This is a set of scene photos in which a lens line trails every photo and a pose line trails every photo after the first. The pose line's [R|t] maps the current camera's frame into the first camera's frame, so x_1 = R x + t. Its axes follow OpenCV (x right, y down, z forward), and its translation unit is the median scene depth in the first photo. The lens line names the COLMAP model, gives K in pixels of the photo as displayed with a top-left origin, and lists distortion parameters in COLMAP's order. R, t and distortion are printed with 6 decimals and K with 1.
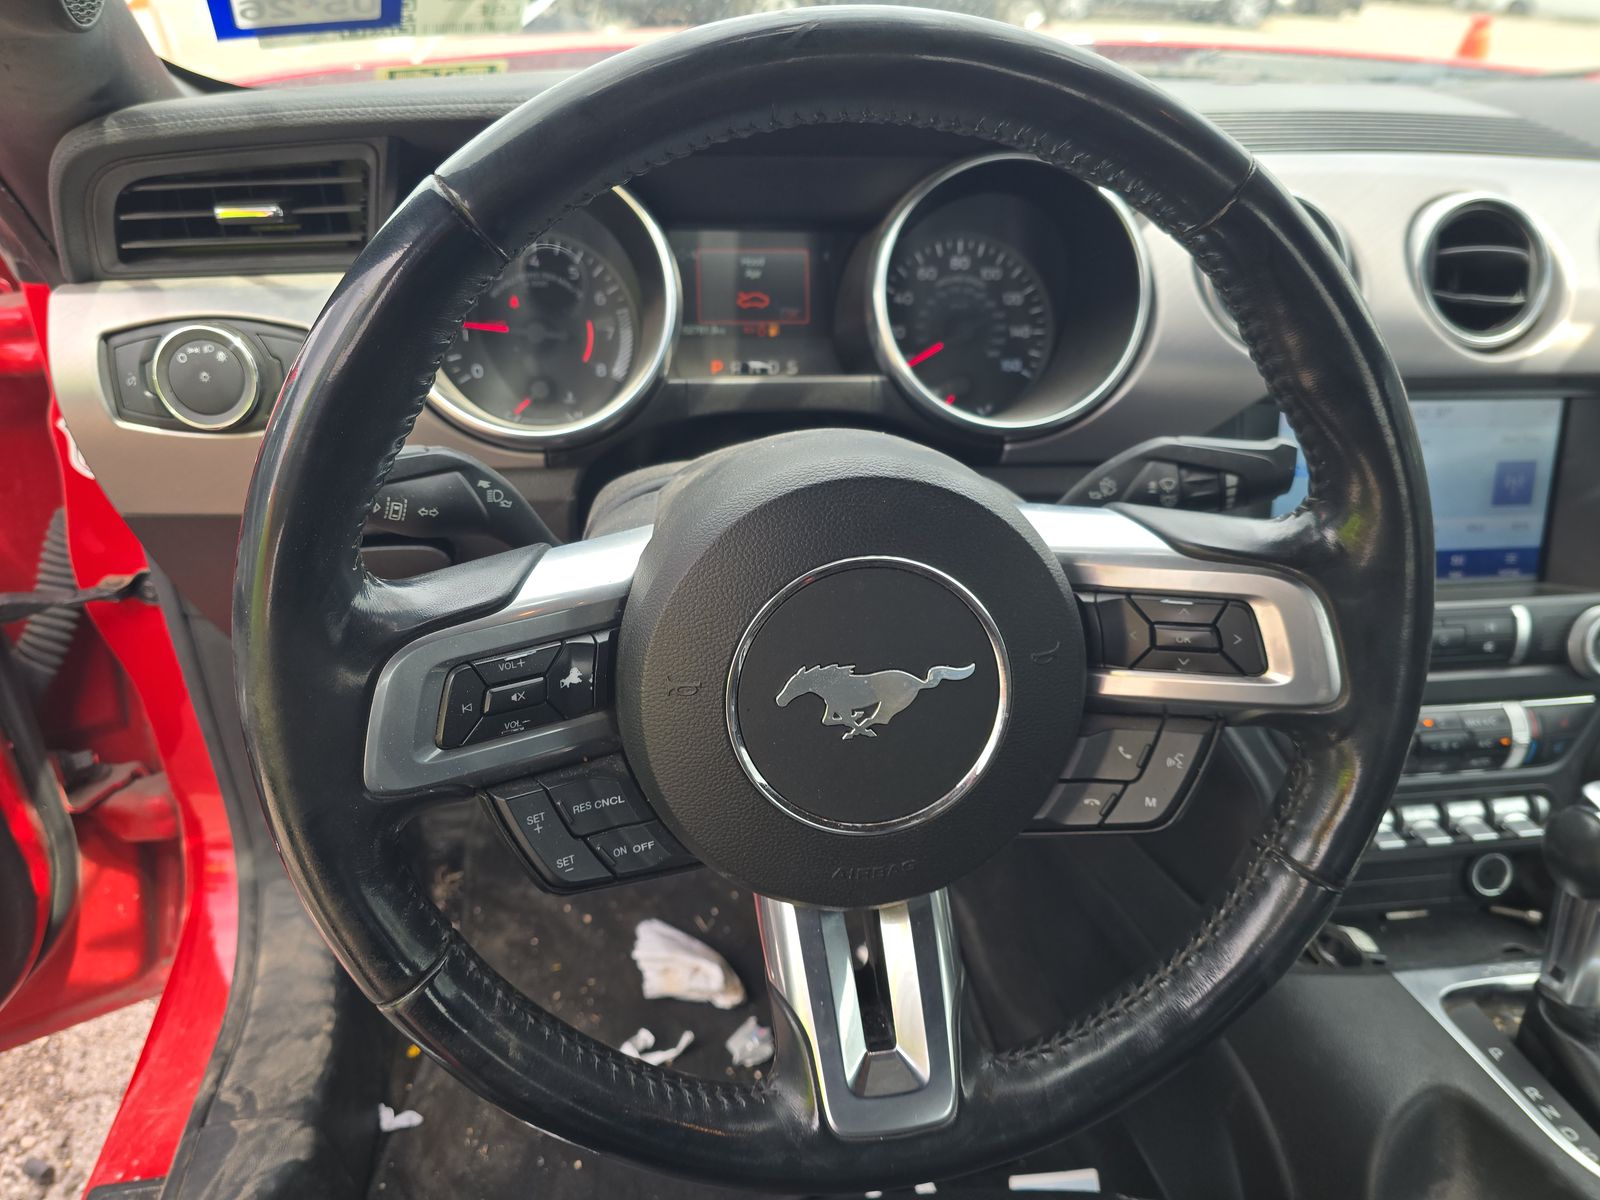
lens RADIAL K [[1072.5, 0, 800.0], [0, 1072.5, 600.0], [0, 0, 1]] dist [0.023481, -0.040176]
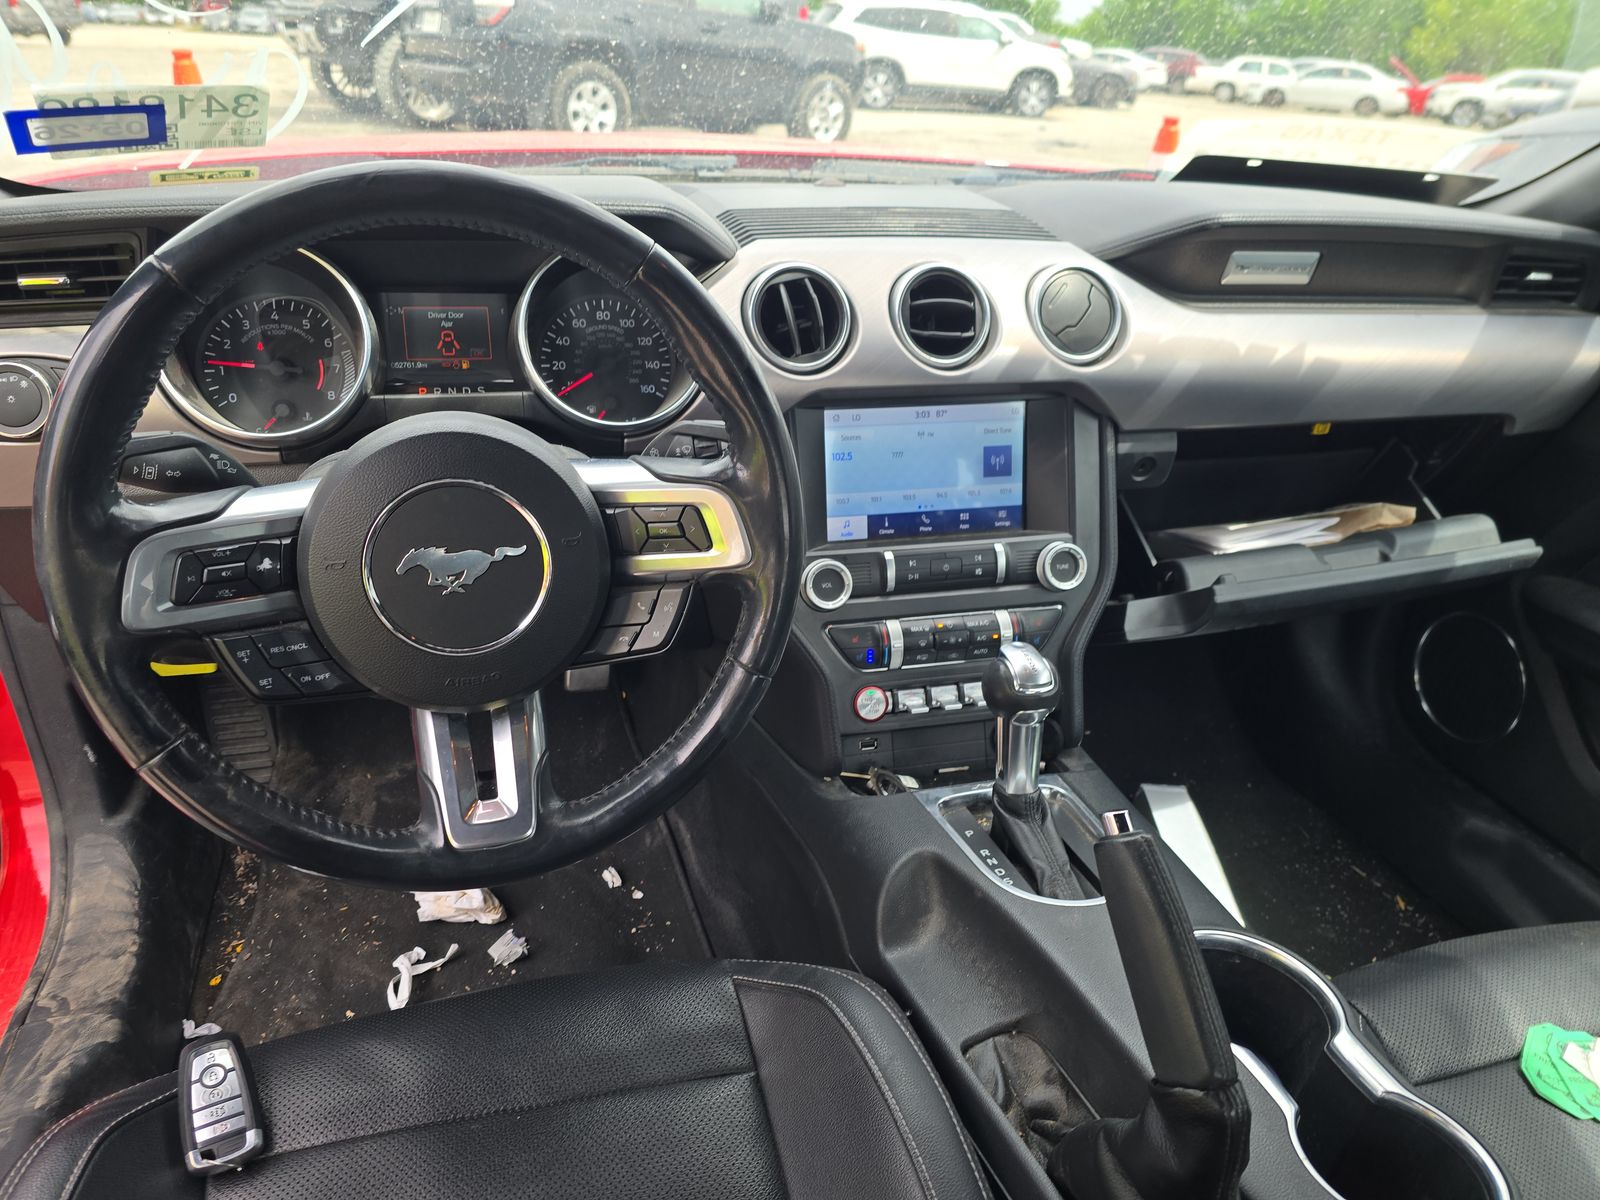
lens RADIAL K [[1045.8, 0, 796.6], [0, 1045.8, 608.4], [0, 0, 1]] dist [0.034900, -0.043832]
pose [[0.989730, -0.047945, 0.134669, 0.196808], [0.054466, 0.997494, -0.045163, 0.139685], [-0.132166, 0.052034, 0.989861, -0.358408]]
